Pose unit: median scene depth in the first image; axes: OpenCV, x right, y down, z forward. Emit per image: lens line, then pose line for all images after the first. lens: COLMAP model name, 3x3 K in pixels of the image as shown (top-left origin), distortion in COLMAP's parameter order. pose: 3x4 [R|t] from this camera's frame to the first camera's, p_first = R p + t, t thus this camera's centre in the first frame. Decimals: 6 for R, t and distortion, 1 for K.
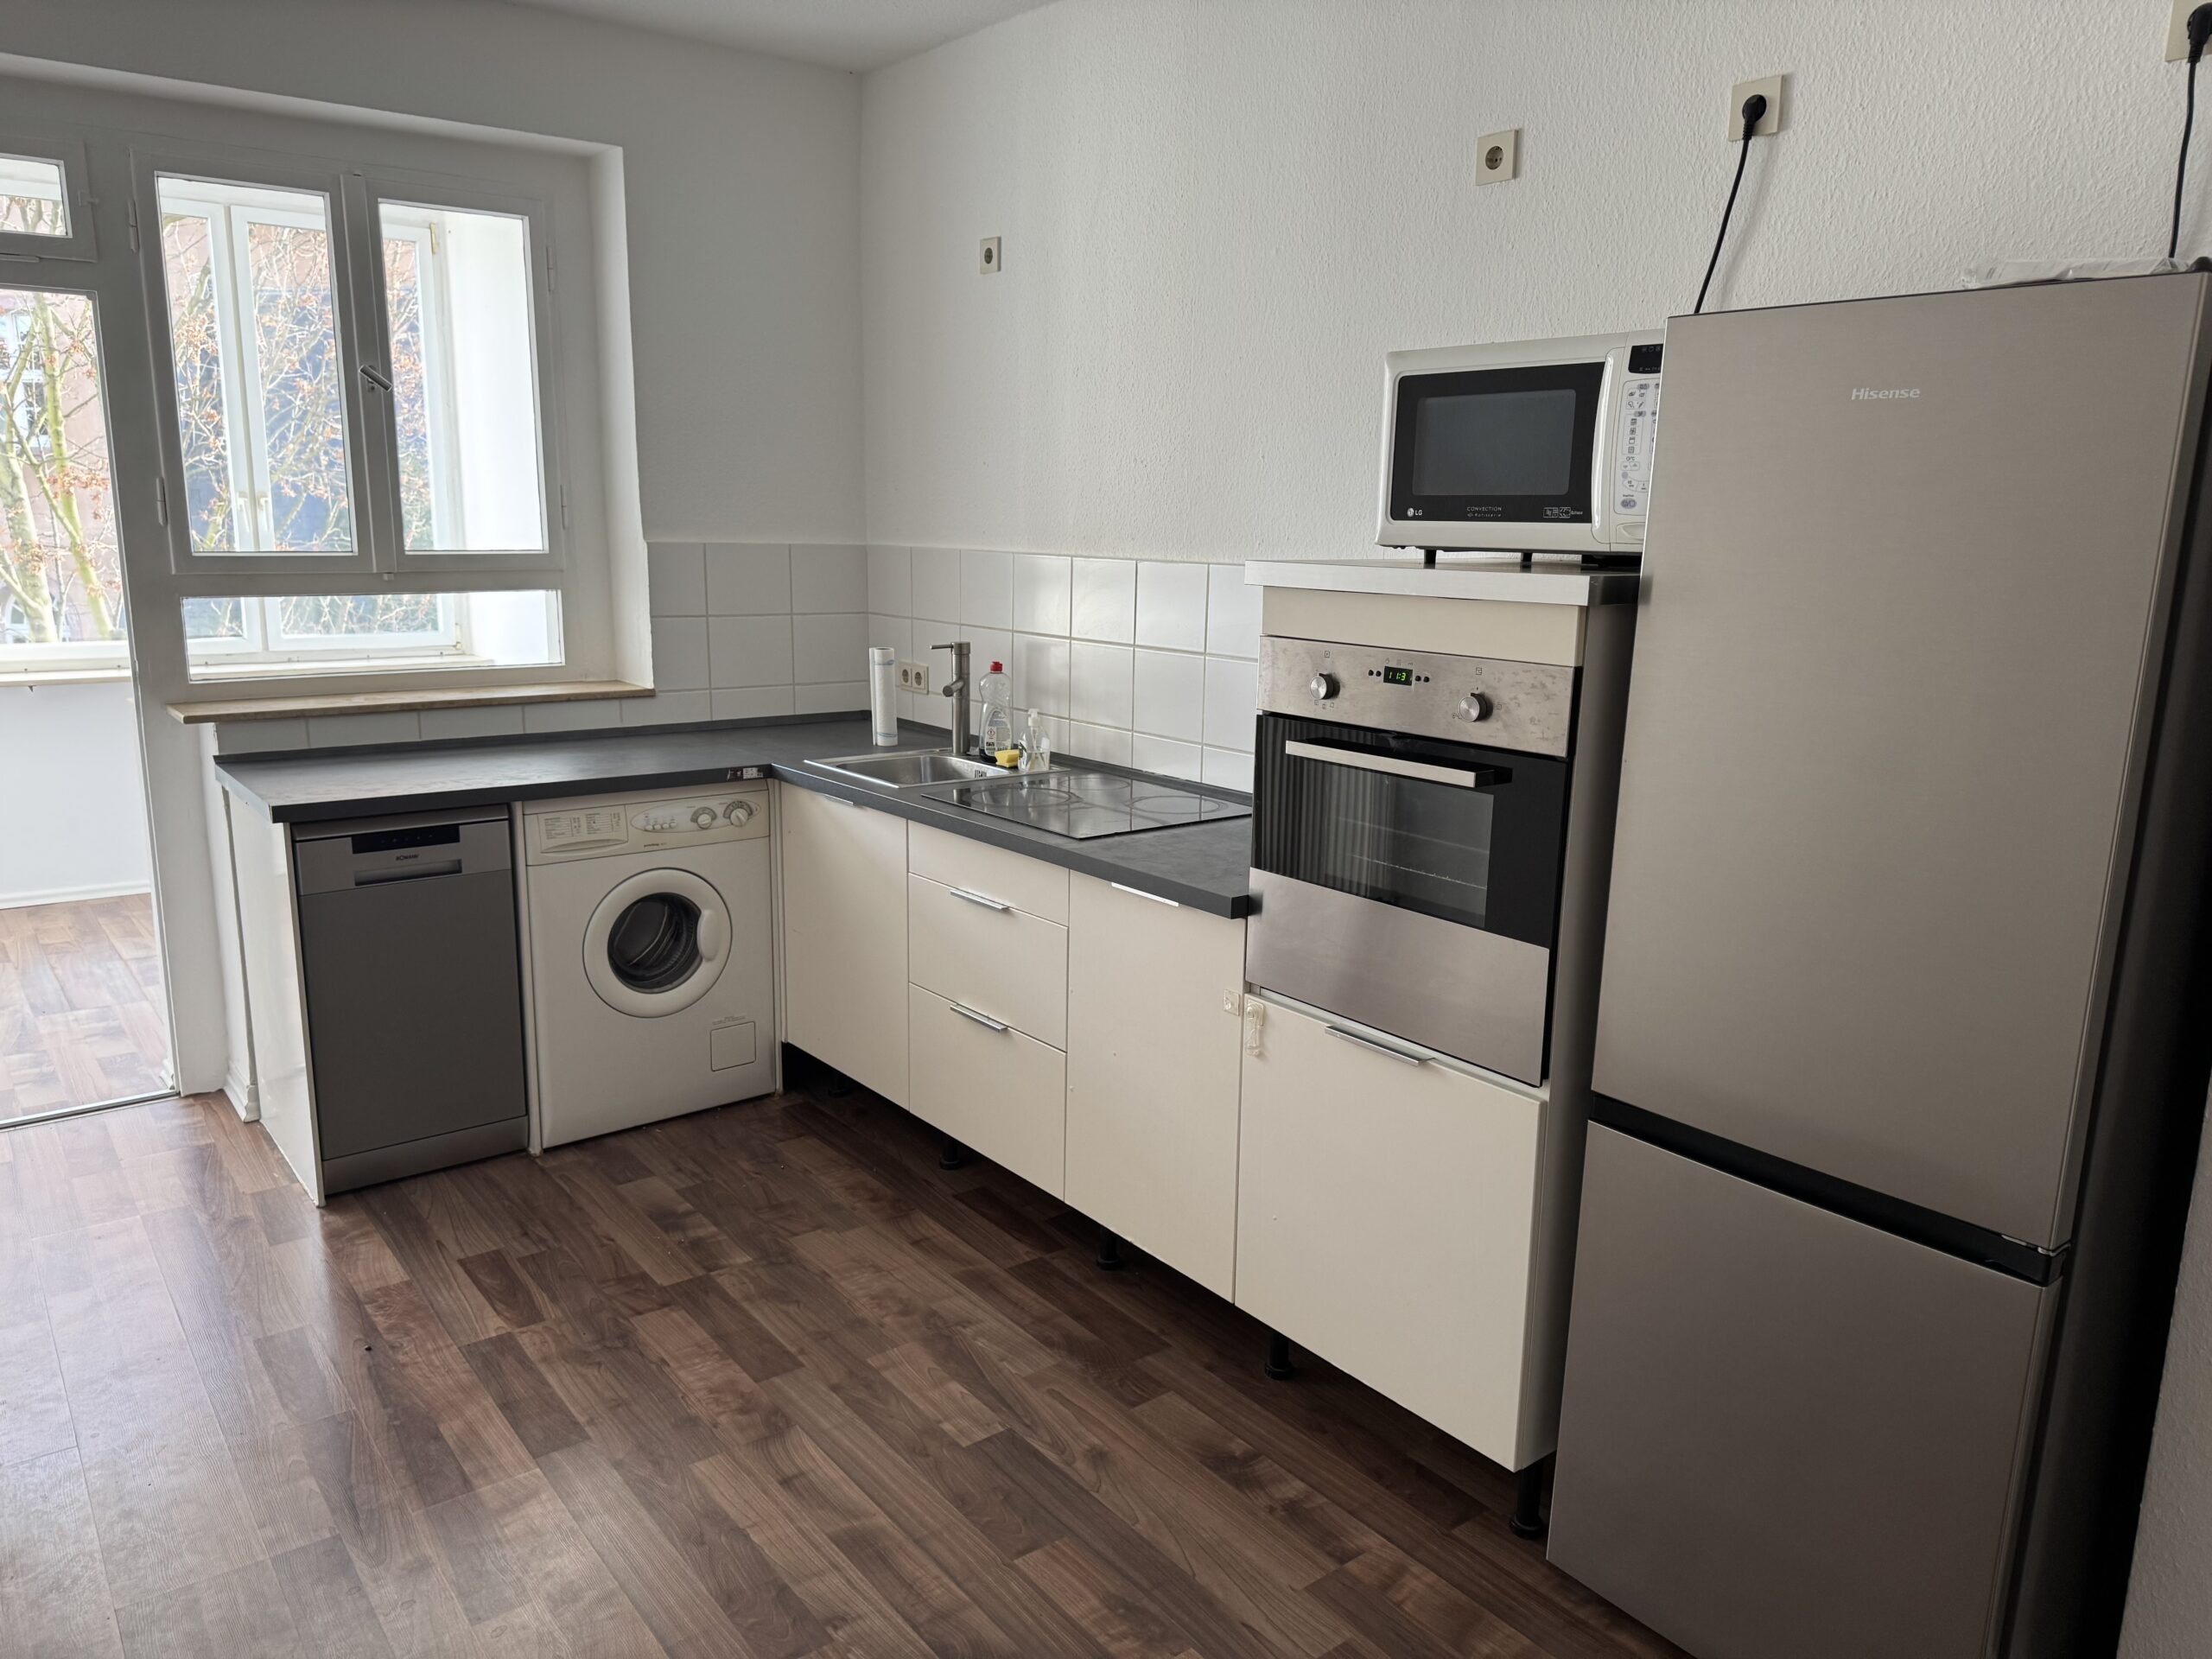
lens RADIAL K [[1555.2, 0, 1096.4], [0, 1555.2, 815.8], [0, 0, 1]] dist [0.032760, -0.049288]
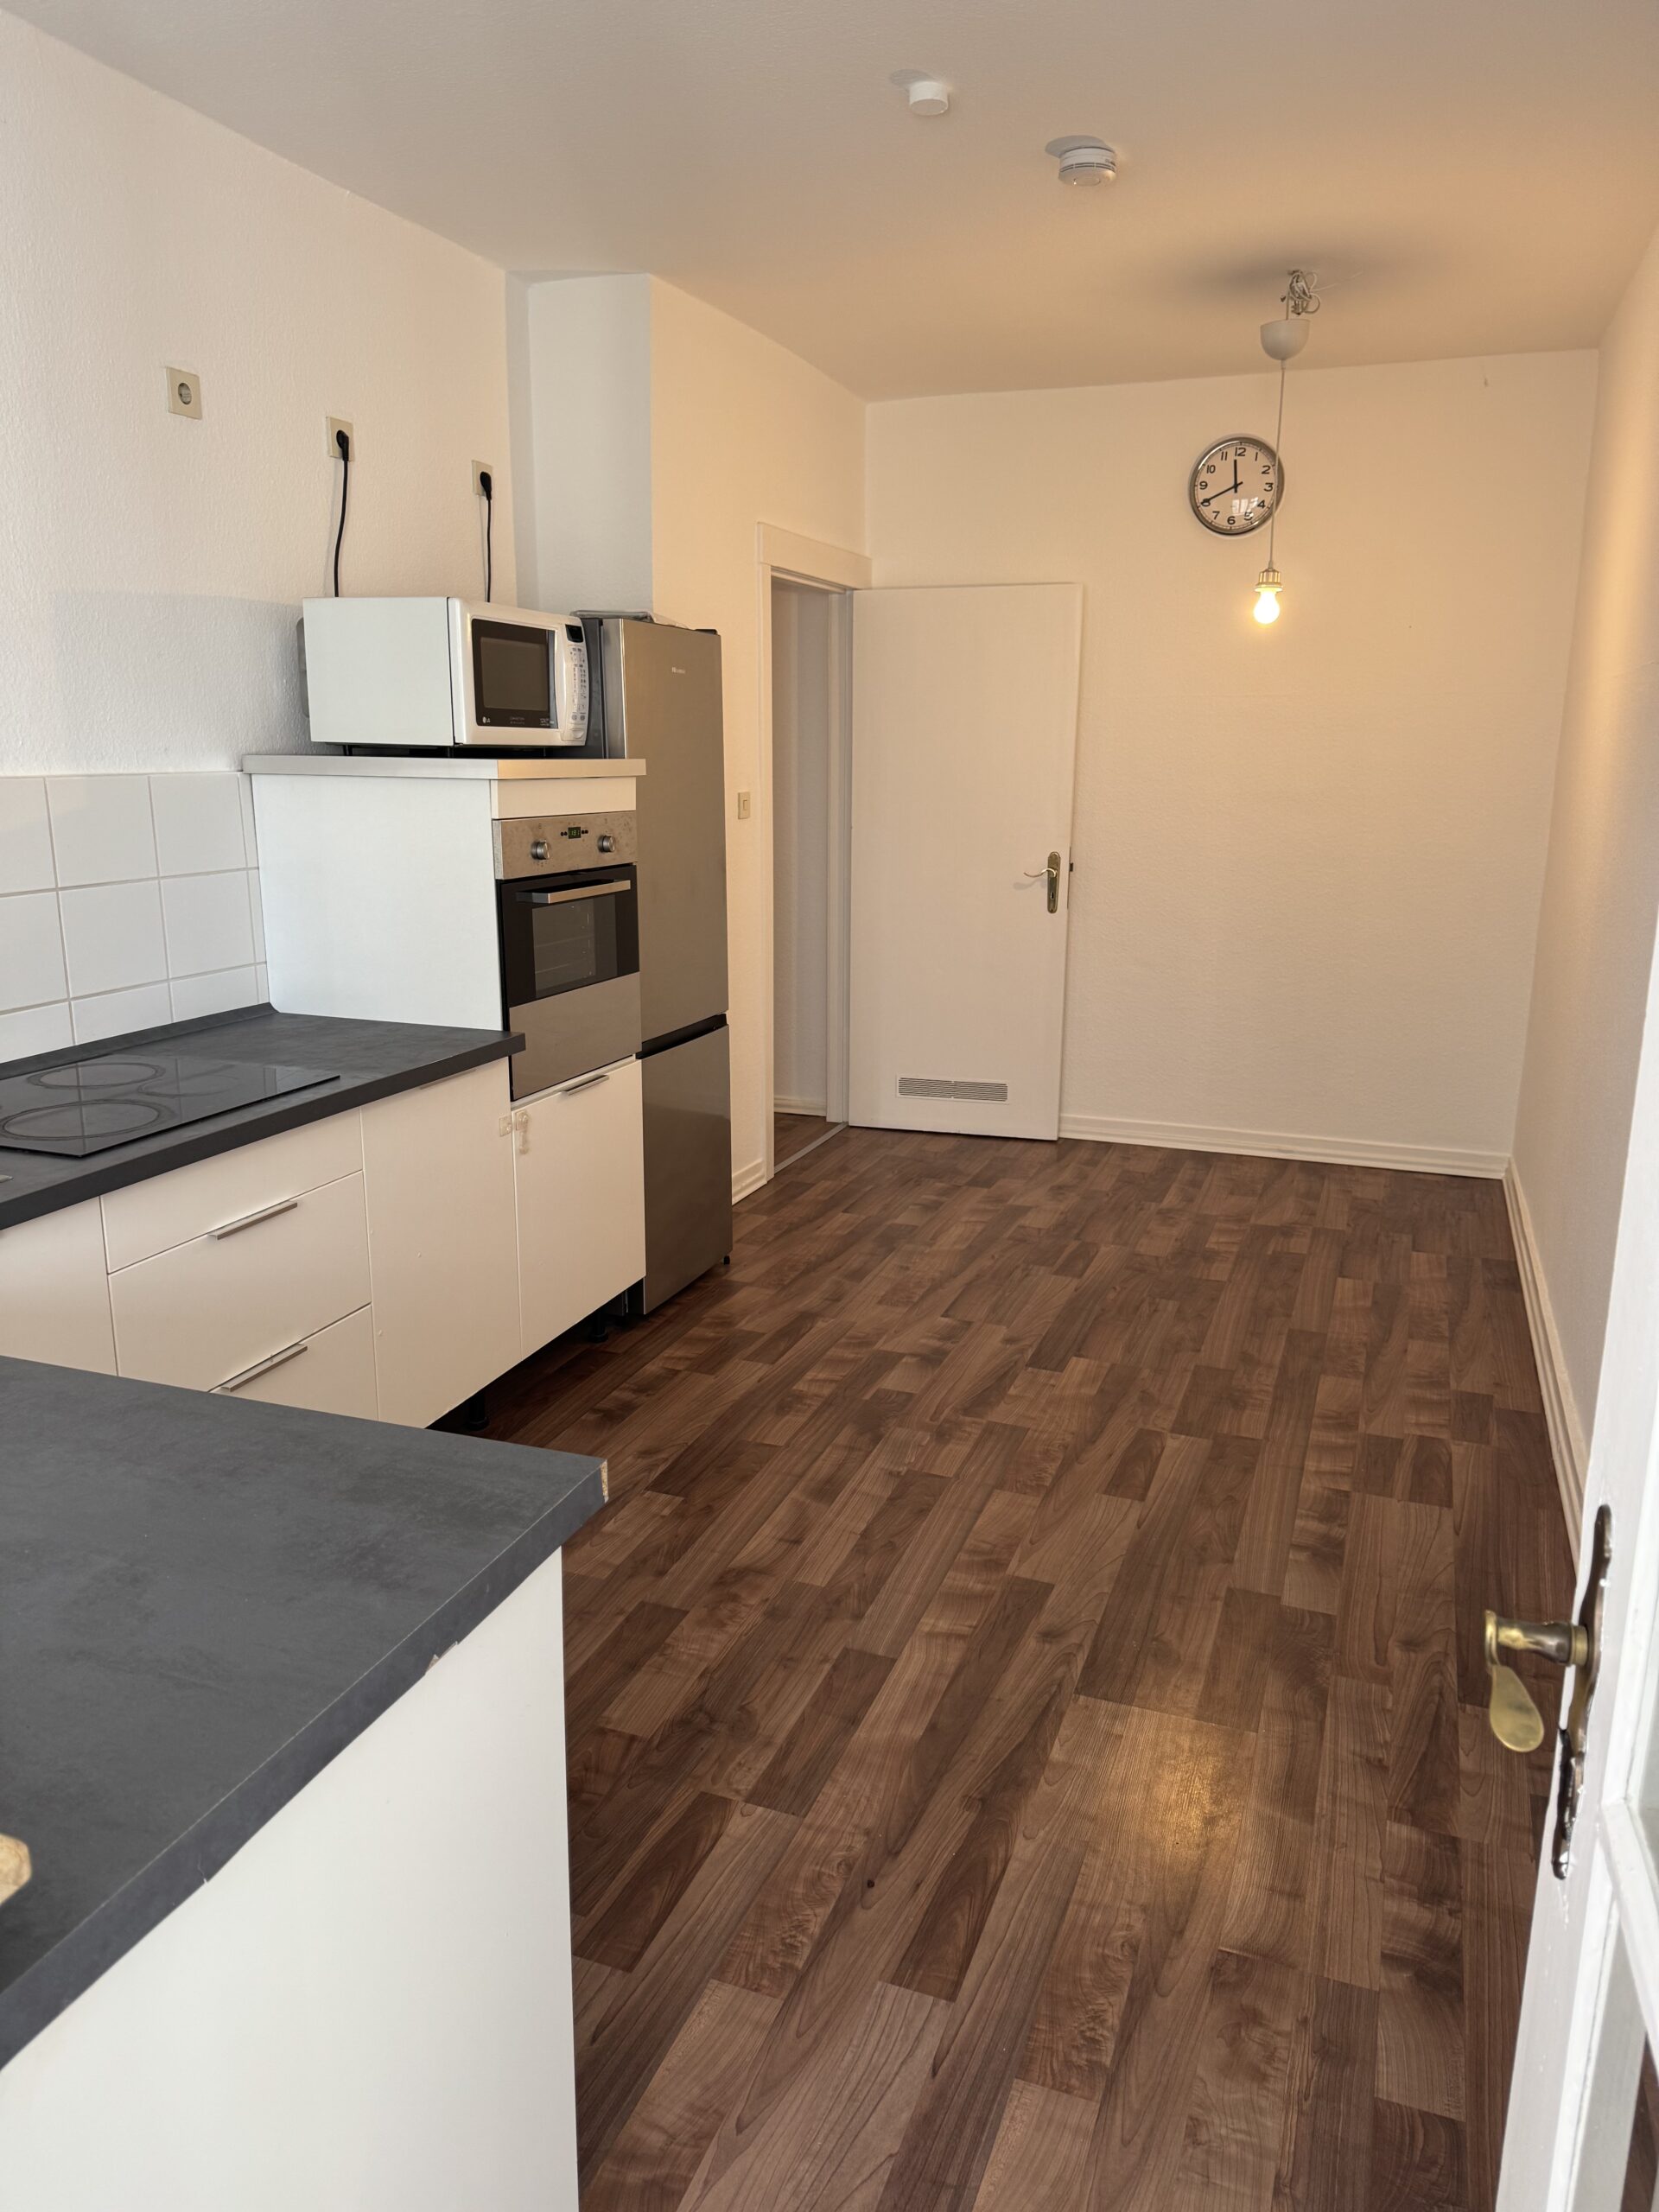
lens RADIAL K [[1555.2, 0, 815.5], [0, 1555.2, 1120.4], [0, 0, 1]] dist [0.032760, -0.049288]
pose [[-0.520903, -0.220497, 0.824646, -1.013150], [0.151643, 0.926793, 0.343598, -0.258046], [-0.840038, 0.304033, -0.449332, 1.285374]]
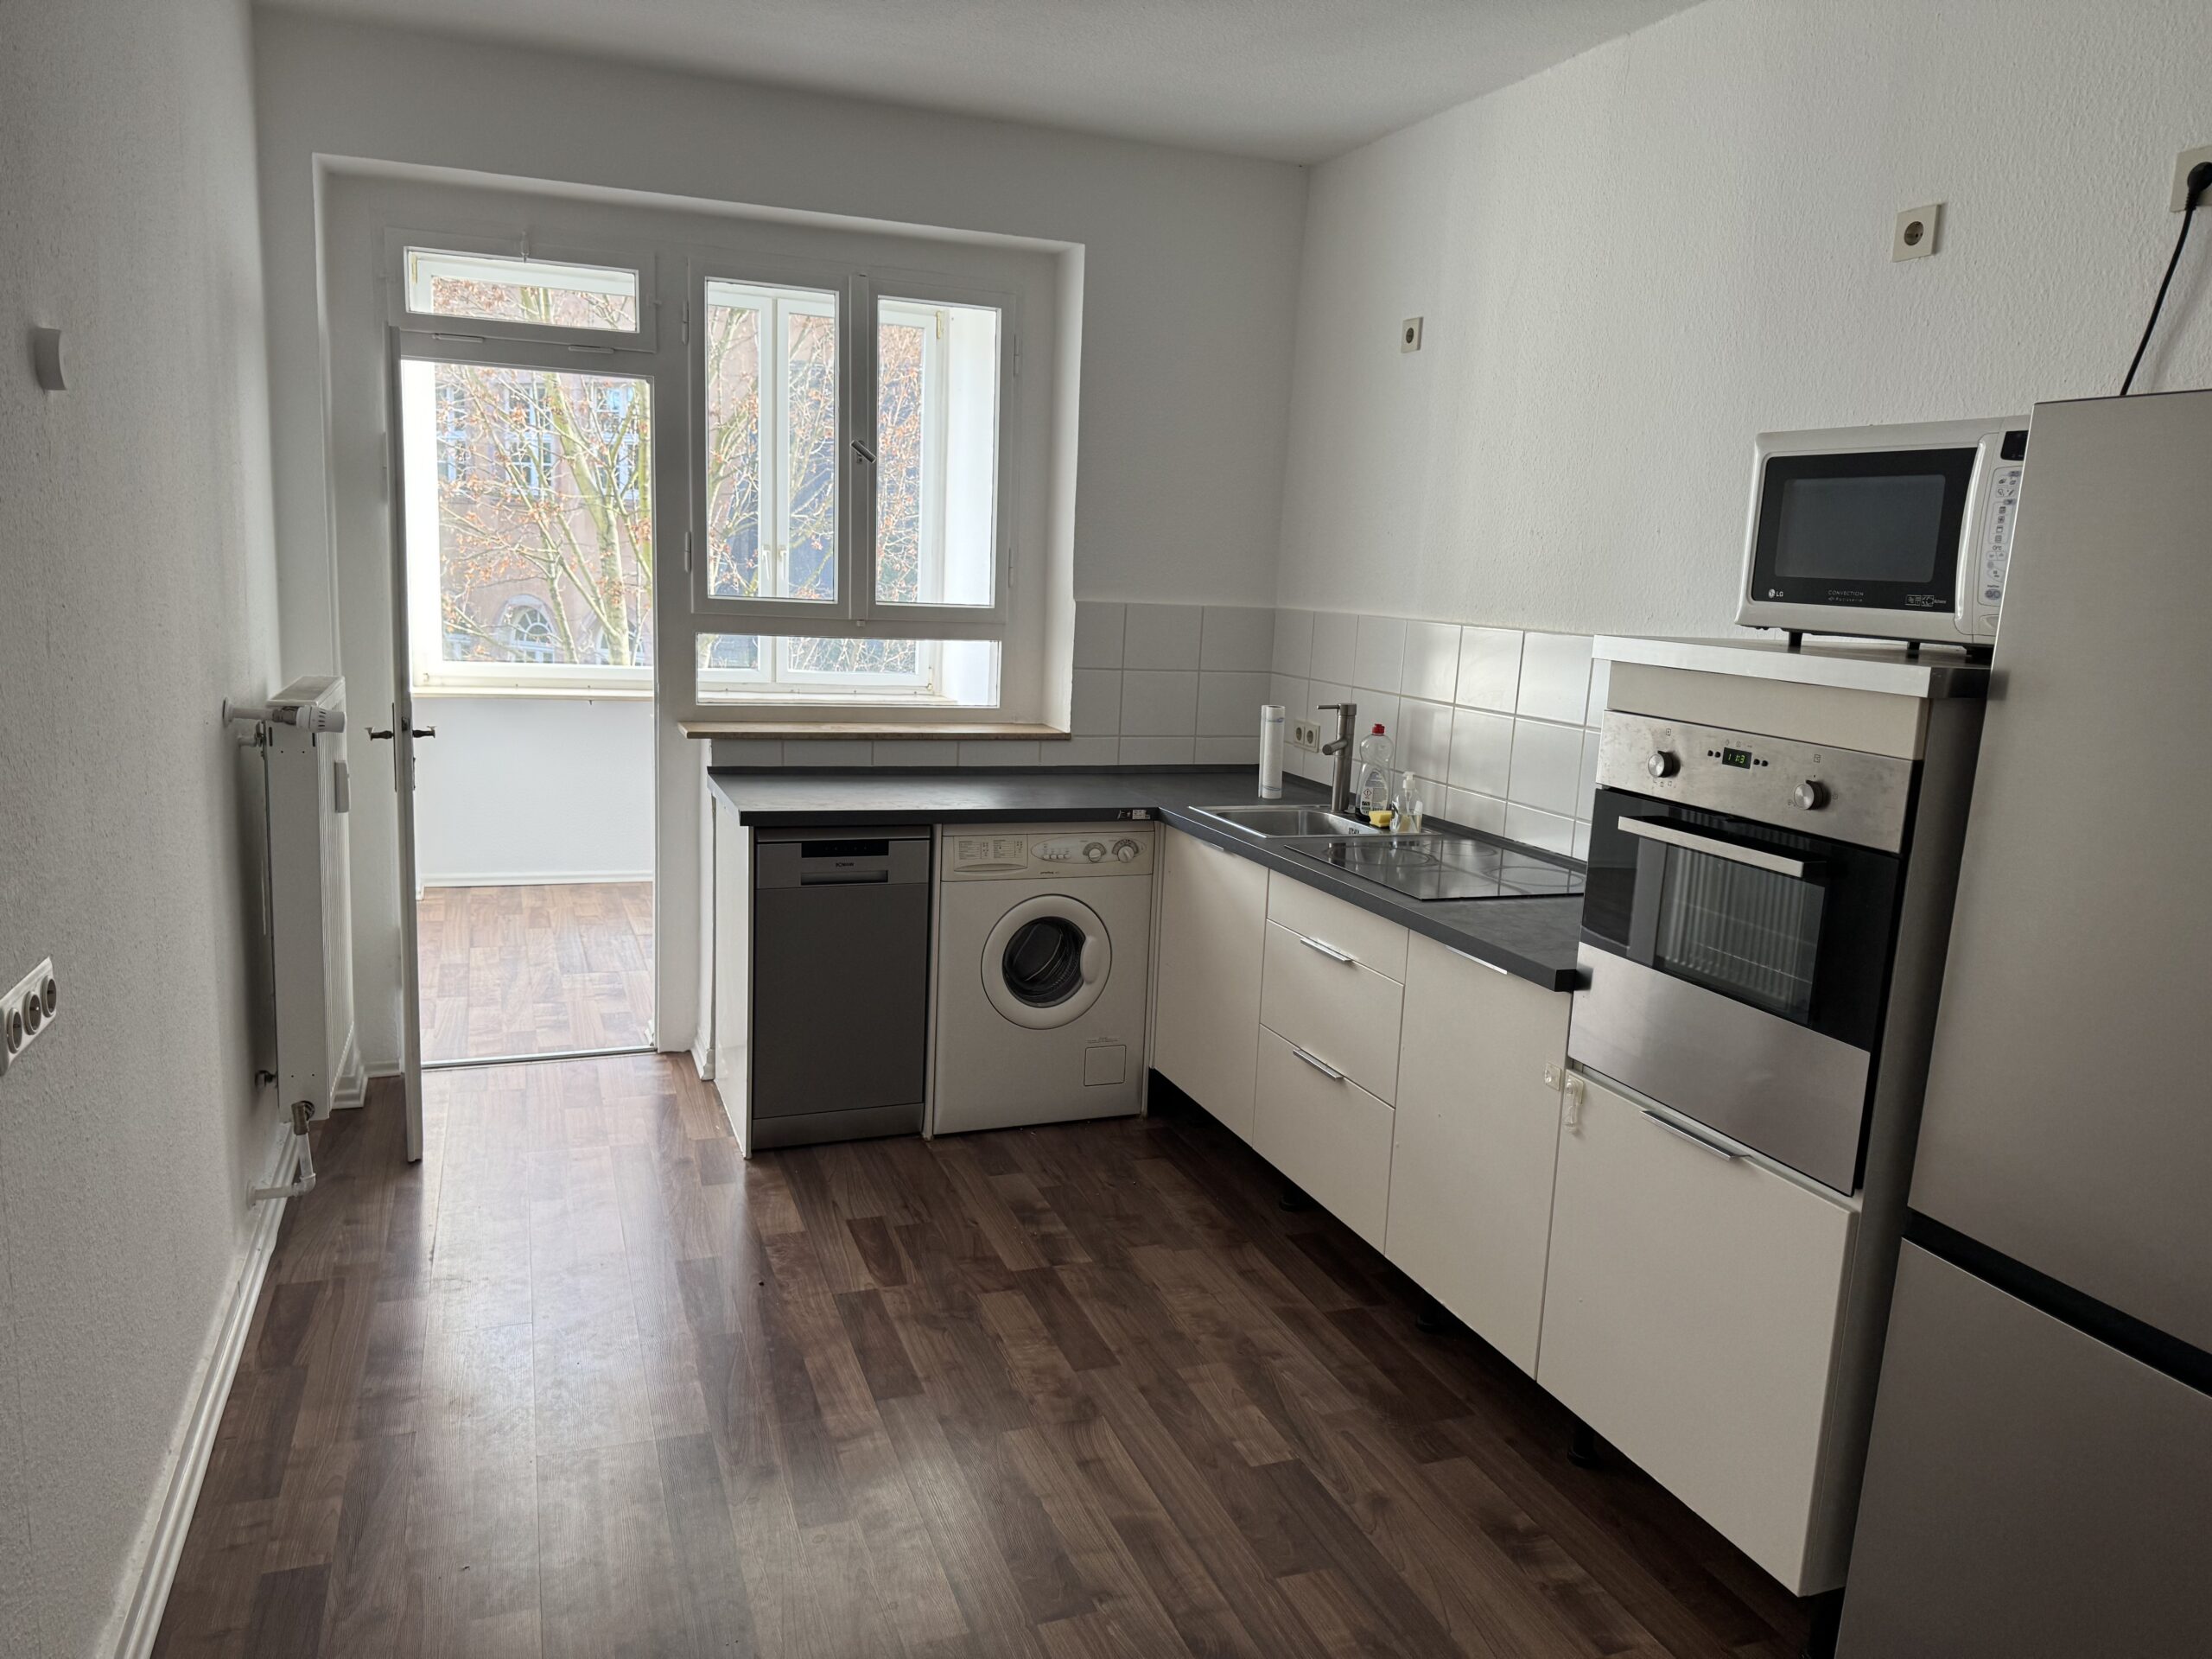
lens RADIAL K [[1555.2, 0, 1100.7], [0, 1555.2, 817.9], [0, 0, 1]] dist [0.032760, -0.049288]
pose [[0.953533, 0.075251, -0.291741, 0.085905], [-0.086221, 0.995965, -0.024908, 0.005310], [0.288689, 0.048904, 0.956173, -0.048767]]
